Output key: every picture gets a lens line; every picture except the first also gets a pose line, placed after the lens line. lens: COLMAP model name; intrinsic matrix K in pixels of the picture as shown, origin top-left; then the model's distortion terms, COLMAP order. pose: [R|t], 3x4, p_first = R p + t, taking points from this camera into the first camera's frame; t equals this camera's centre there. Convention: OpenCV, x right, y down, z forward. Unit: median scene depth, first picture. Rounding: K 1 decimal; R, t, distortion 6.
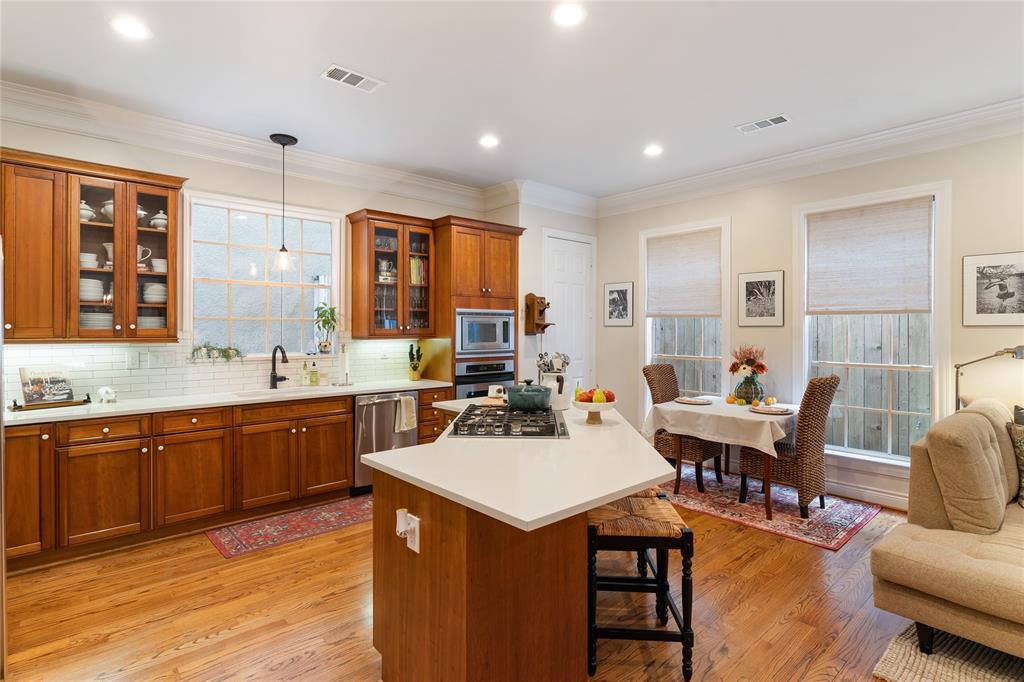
lens RADIAL K [[514.6, 0, 503.0], [0, 514.6, 332.1], [0, 0, 1]] dist [0.003529, 0.000046]
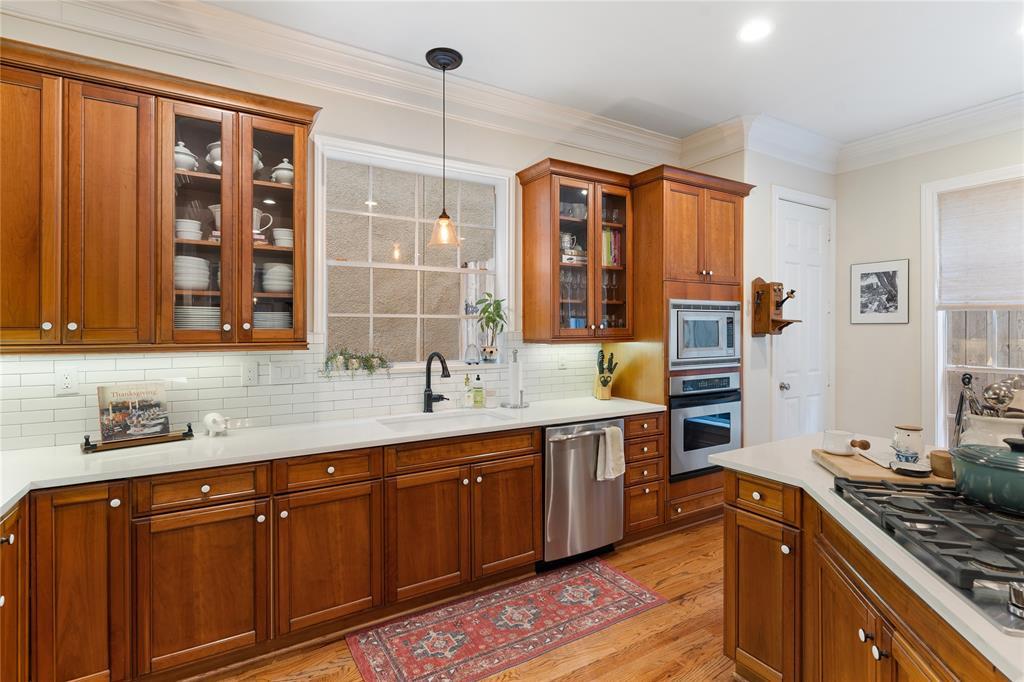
lens RADIAL K [[495.1, 0, 503.4], [0, 495.1, 331.4], [0, 0, 1]] dist [0.005157, 0.000392]
pose [[0.983368, -0.001825, -0.181616, -0.207972], [0.001767, 0.999998, -0.000481, -0.002248], [0.181617, 0.000152, 0.983369, 0.325318]]
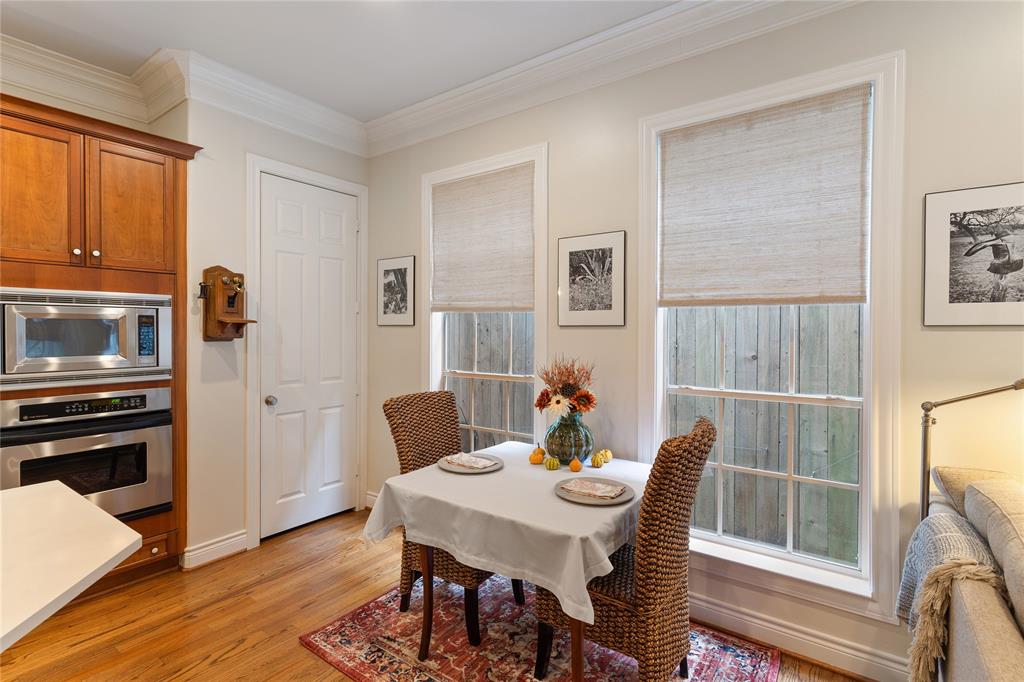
lens RADIAL K [[497.9, 0, 507.2], [0, 497.9, 336.0], [0, 0, 1]] dist [-0.001266, 0.000440]
pose [[0.976258, -0.000732, 0.216610, 0.301662], [-0.000682, 0.999979, 0.006450, -0.003931], [-0.216610, -0.006445, 0.976237, 0.493218]]
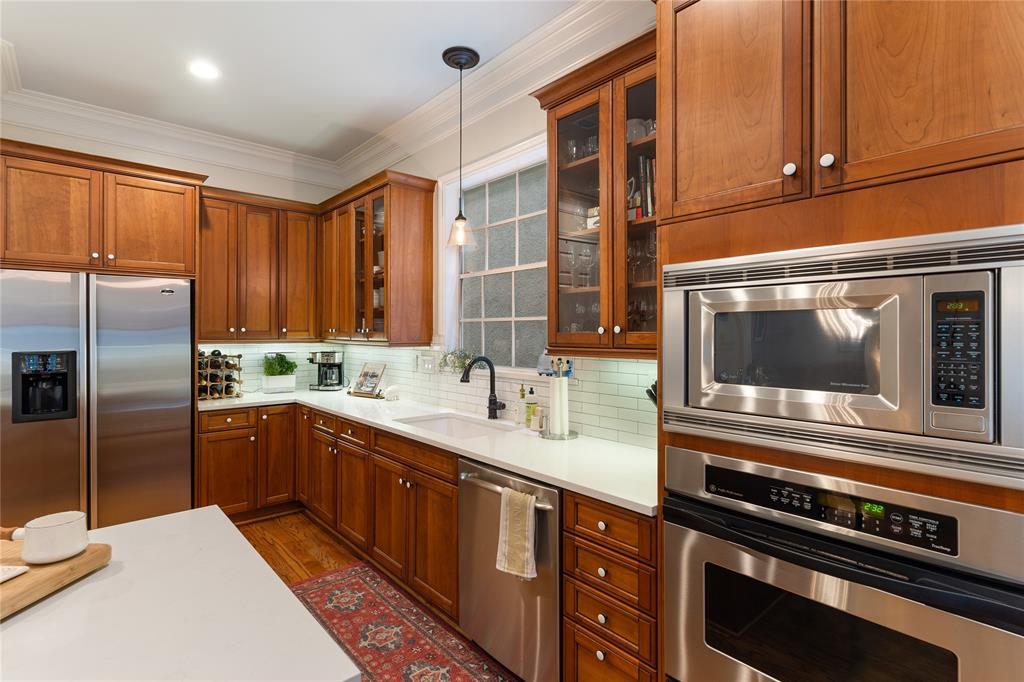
lens RADIAL K [[495.1, 0, 503.4], [0, 495.1, 331.4], [0, 0, 1]] dist [0.005157, 0.000392]
pose [[-0.007419, -0.001169, -0.999972, 0.218590], [-0.005537, 0.999984, -0.001128, -0.006709], [0.999957, 0.005528, -0.007425, 0.984278]]
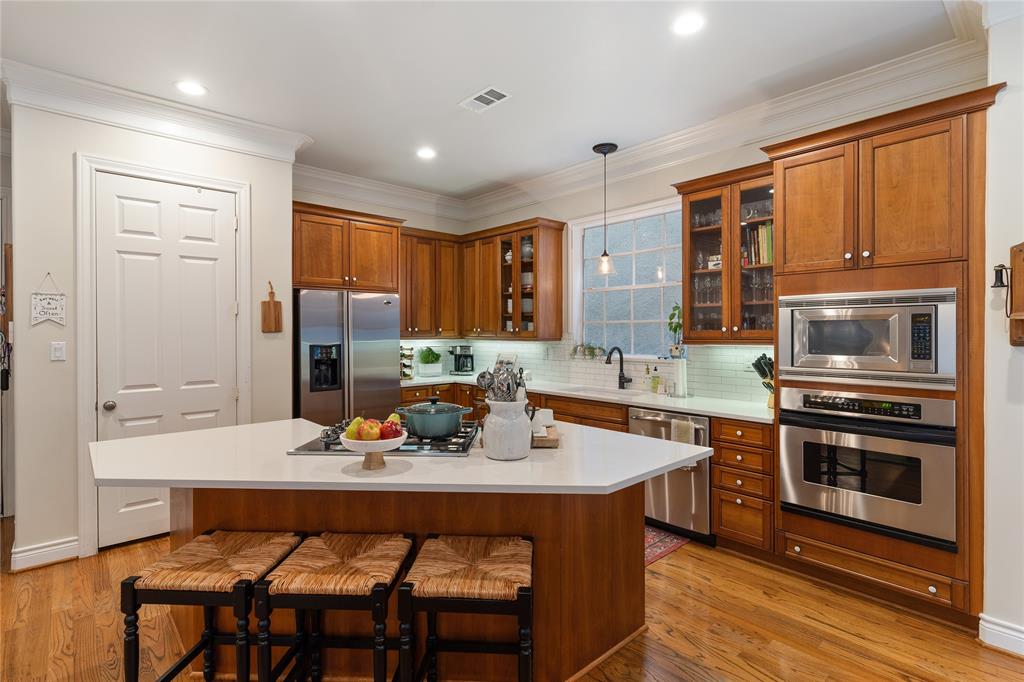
lens RADIAL K [[495.1, 0, 503.4], [0, 495.1, 331.4], [0, 0, 1]] dist [0.005157, 0.000392]
pose [[0.007217, 0.000854, -0.999974, 0.528832], [-0.003314, 0.999994, 0.000830, -0.004815], [0.999968, 0.003308, 0.007220, 0.729433]]
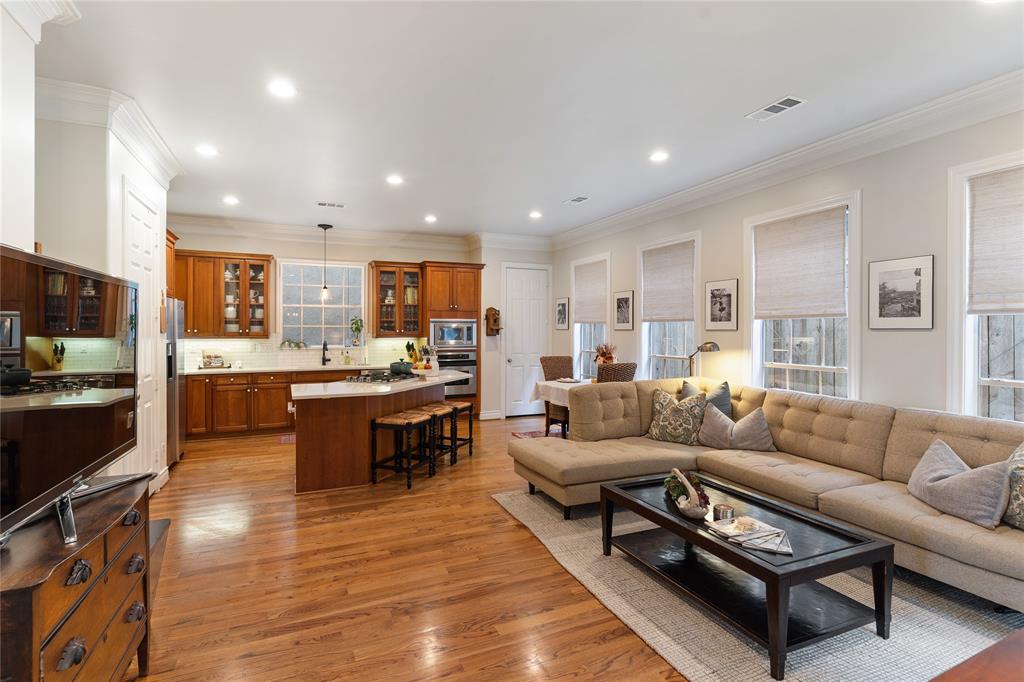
lens RADIAL K [[495.1, 0, 503.4], [0, 495.1, 331.4], [0, 0, 1]] dist [0.005157, 0.000392]
pose [[0.952830, 0.000265, -0.303506, 0.640064], [-0.001483, 0.999992, -0.003784, -0.001387], [0.303502, 0.004055, 0.952822, -0.424537]]
